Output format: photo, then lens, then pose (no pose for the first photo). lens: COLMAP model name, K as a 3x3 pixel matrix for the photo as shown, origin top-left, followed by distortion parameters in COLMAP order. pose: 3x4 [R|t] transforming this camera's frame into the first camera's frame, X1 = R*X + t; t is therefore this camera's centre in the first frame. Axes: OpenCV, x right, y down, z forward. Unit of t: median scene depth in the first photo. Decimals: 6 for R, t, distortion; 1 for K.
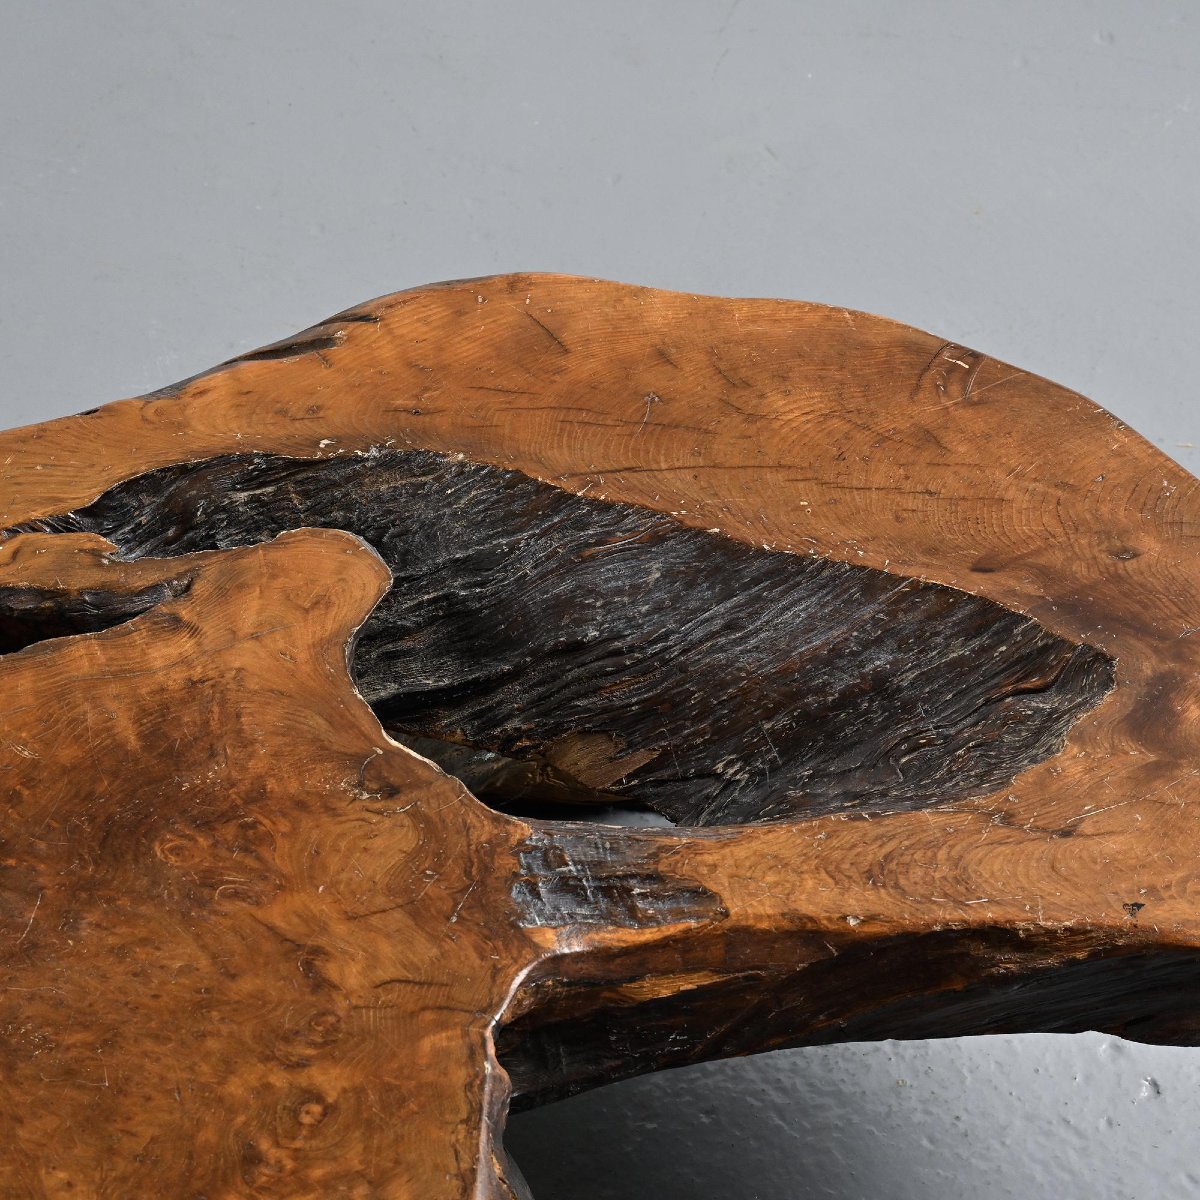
lens RADIAL K [[2804.6, 0, 593.6], [0, 2804.6, 601.7], [0, 0, 1]] dist [0.012409, 0.000000]
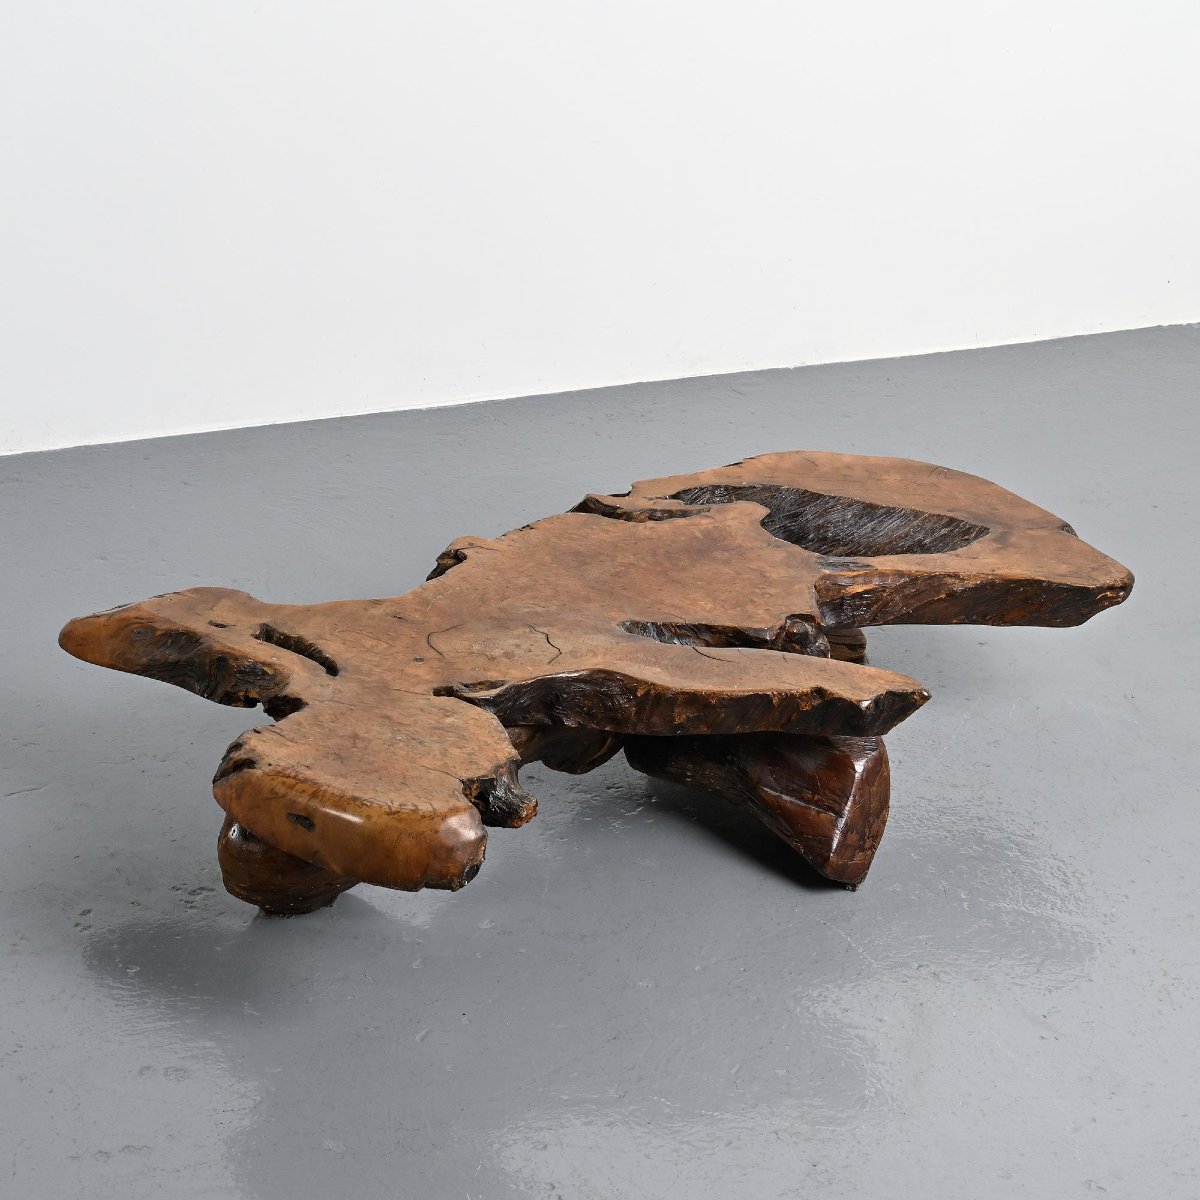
lens RADIAL K [[3095.5, 0, 603.7], [0, 3095.5, 600.8], [0, 0, 1]] dist [-0.017056, 0.000000]
pose [[0.999935, 0.010266, -0.004970, -0.247119], [-0.011317, 0.947352, -0.319994, 1.249905], [0.001423, 0.320029, 0.947407, -2.389109]]
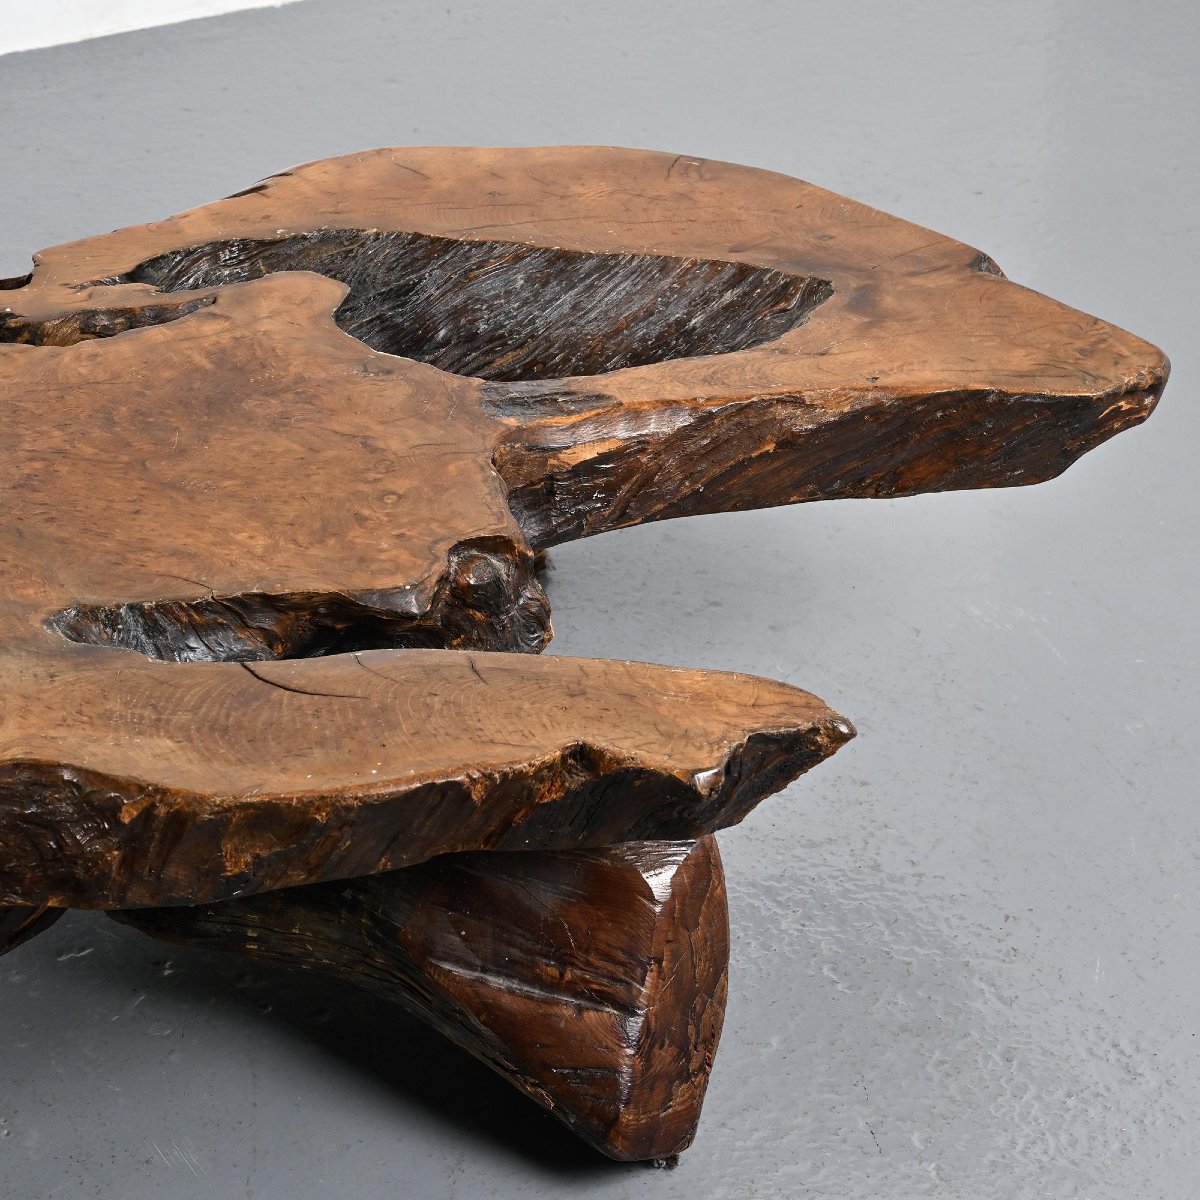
lens RADIAL K [[3202.2, 0, 597.3], [0, 3202.2, 592.8], [0, 0, 1]] dist [0.007577, 0.000000]
pose [[0.979344, -0.103044, 0.173977, -0.254381], [0.140687, 0.965245, -0.220248, 0.537725], [-0.145235, 0.240175, 0.959803, -0.601641]]
